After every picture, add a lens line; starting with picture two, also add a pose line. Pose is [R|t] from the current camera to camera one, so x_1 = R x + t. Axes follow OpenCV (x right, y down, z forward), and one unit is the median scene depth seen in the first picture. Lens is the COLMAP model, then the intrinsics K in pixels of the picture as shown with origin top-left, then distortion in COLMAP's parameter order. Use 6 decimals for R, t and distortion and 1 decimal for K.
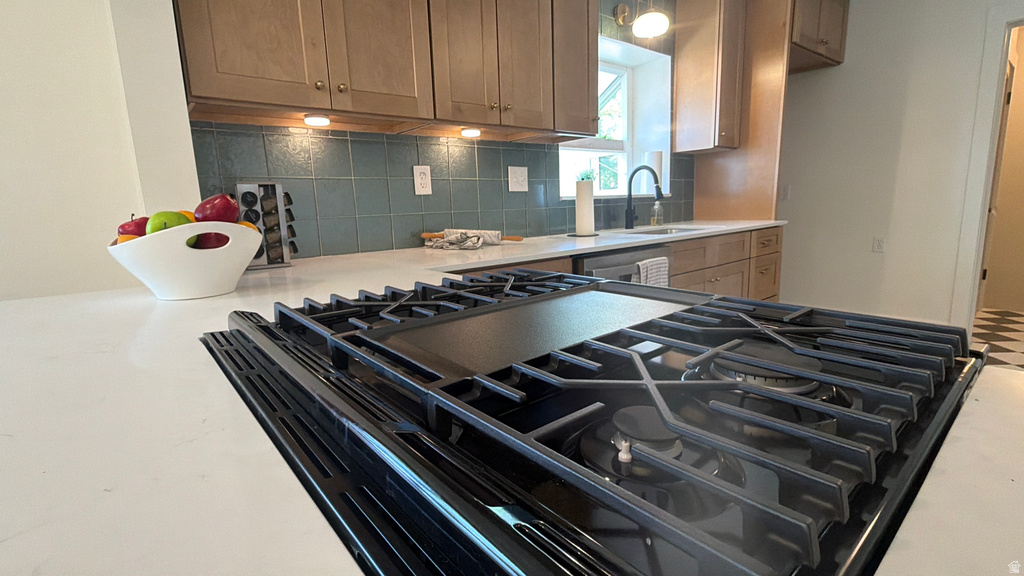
lens RADIAL K [[467.7, 0, 511.0], [0, 467.7, 286.3], [0, 0, 1]] dist [-0.006072, 0.000772]
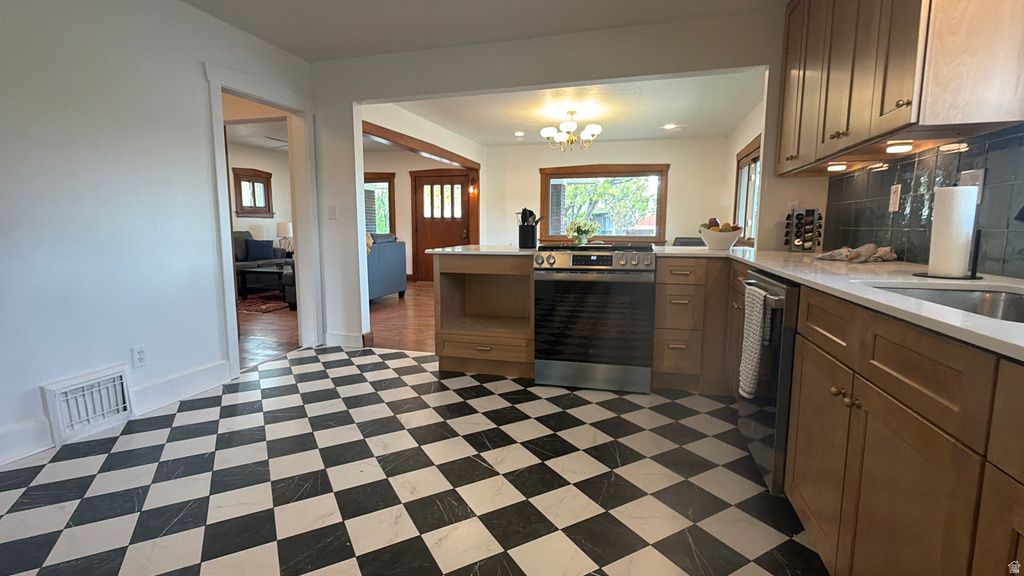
lens RADIAL K [[467.7, 0, 511.2], [0, 467.7, 287.3], [0, 0, 1]] dist [-0.006072, 0.000772]
pose [[-0.817723, 0.107934, -0.565402, 1.006976], [-0.071988, 0.955374, 0.286493, -0.238854], [0.571093, 0.274974, -0.773461, 1.196901]]
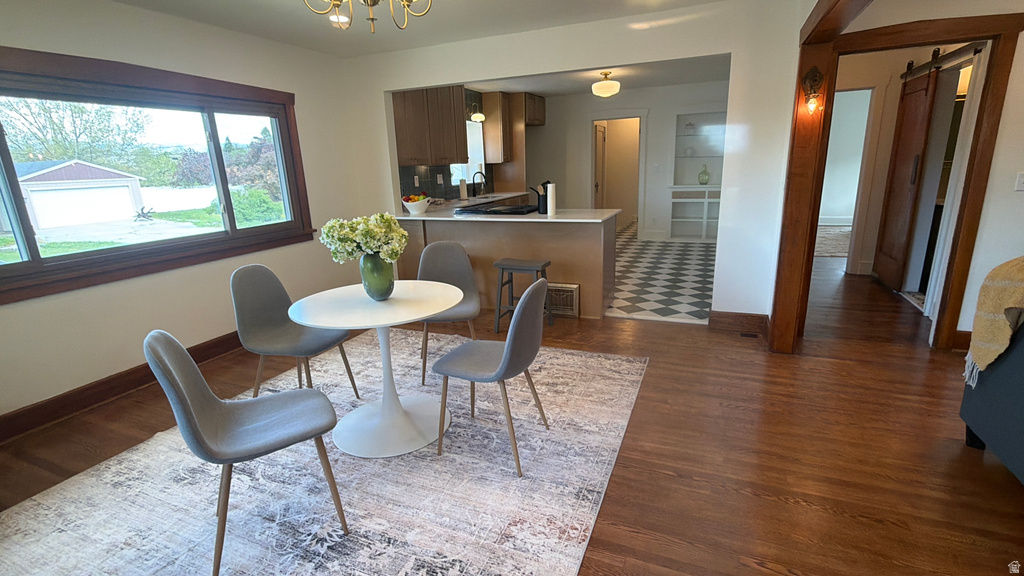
lens RADIAL K [[467.7, 0, 515.1], [0, 467.7, 285.8], [0, 0, 1]] dist [-0.006072, 0.000772]
pose [[0.883410, -0.114386, 0.454425, -0.887103], [0.084830, 0.992765, 0.084983, 0.183078], [-0.460858, -0.036526, 0.886722, -1.575604]]
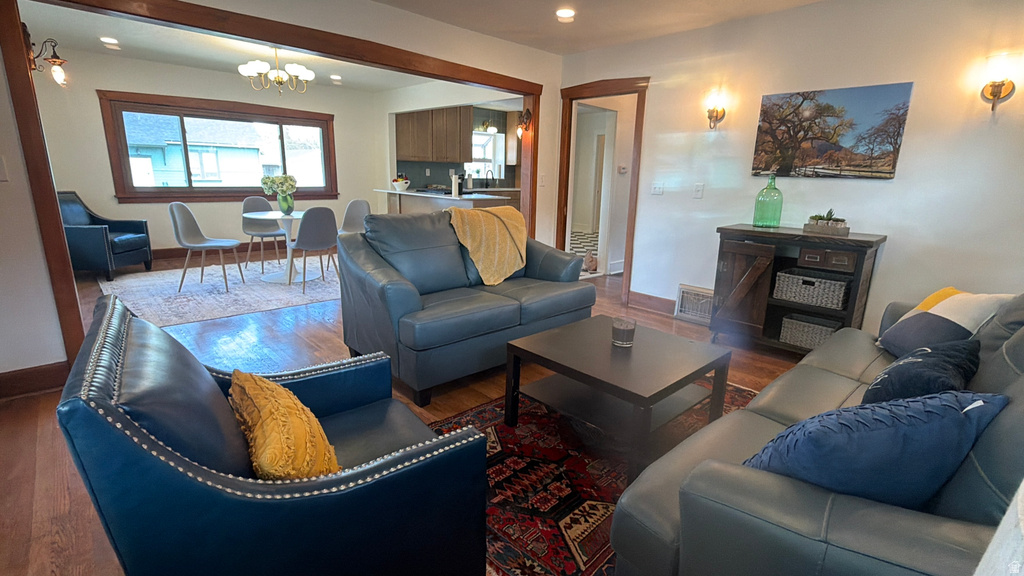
lens RADIAL K [[467.7, 0, 511.9], [0, 467.7, 290.1], [0, 0, 1]] dist [-0.006072, 0.000772]
pose [[0.995448, 0.043728, 0.084682, 0.221070], [-0.049834, 0.996203, 0.071389, 0.425013], [-0.081239, -0.075284, 0.993847, -2.877832]]
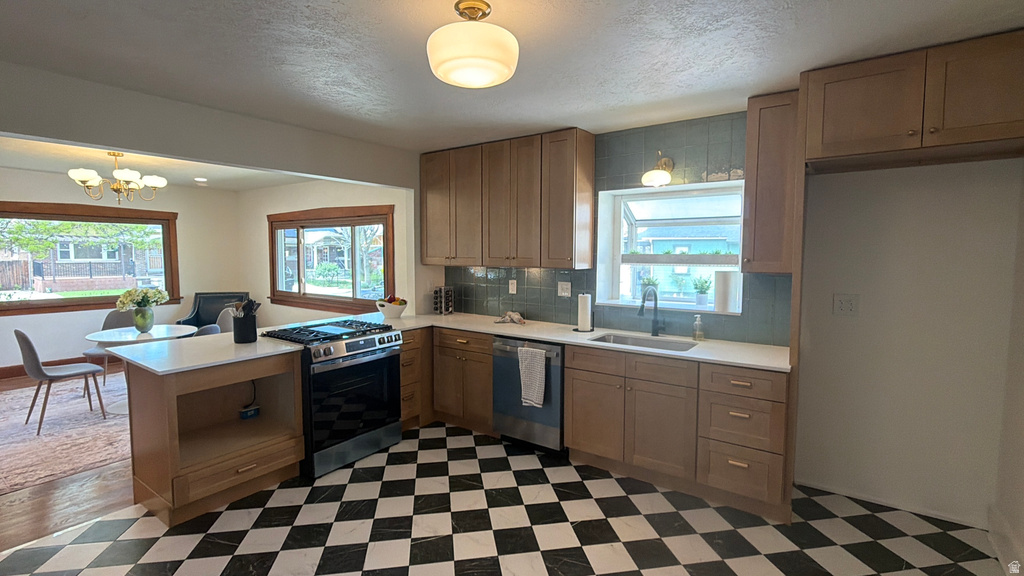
lens RADIAL K [[467.7, 0, 514.4], [0, 467.7, 284.2], [0, 0, 1]] dist [-0.006072, 0.000772]
pose [[0.261568, 0.102011, -0.959779, 1.574132], [-0.180168, 0.982081, 0.055281, -0.308484], [0.948220, 0.158462, 0.275260, 0.373149]]
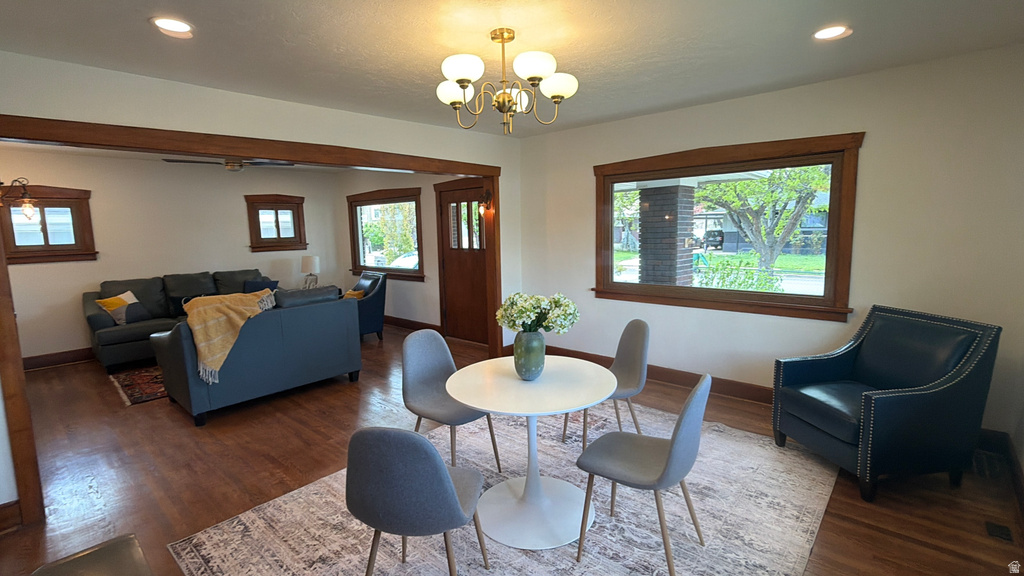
lens RADIAL K [[467.7, 0, 511.4], [0, 467.7, 287.5], [0, 0, 1]] dist [-0.006072, 0.000772]
pose [[-0.985672, 0.081724, -0.147553, -0.511321], [0.034214, 0.953470, 0.299539, -0.219633], [0.165167, 0.290199, -0.942605, 0.366572]]
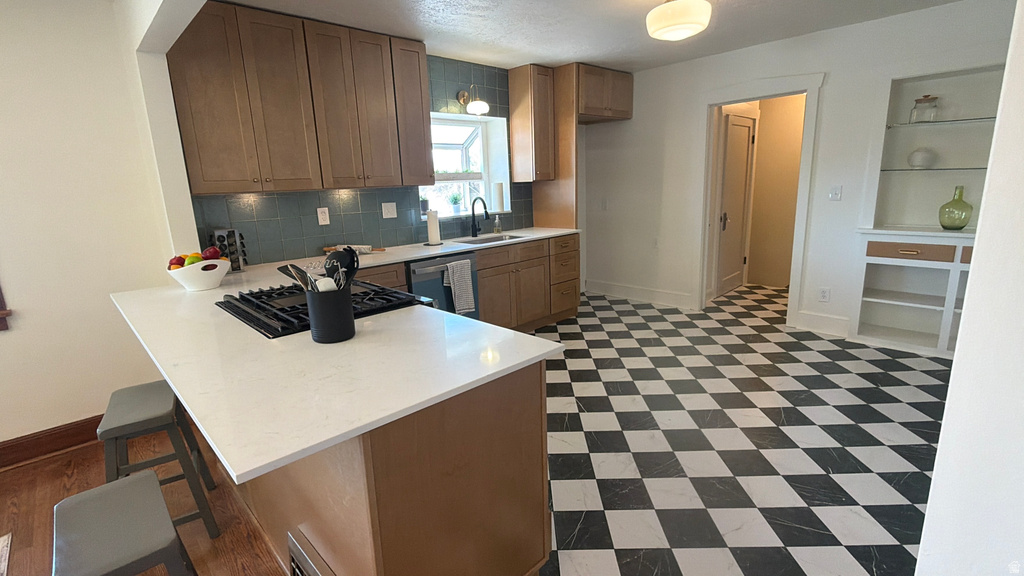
lens RADIAL K [[467.7, 0, 512.0], [0, 467.7, 286.4], [0, 0, 1]] dist [-0.006072, 0.000772]
pose [[0.997049, -0.017890, 0.074653, 0.314180], [0.014655, 0.998939, 0.043656, -0.031683], [-0.075355, -0.042433, 0.996253, -0.650756]]
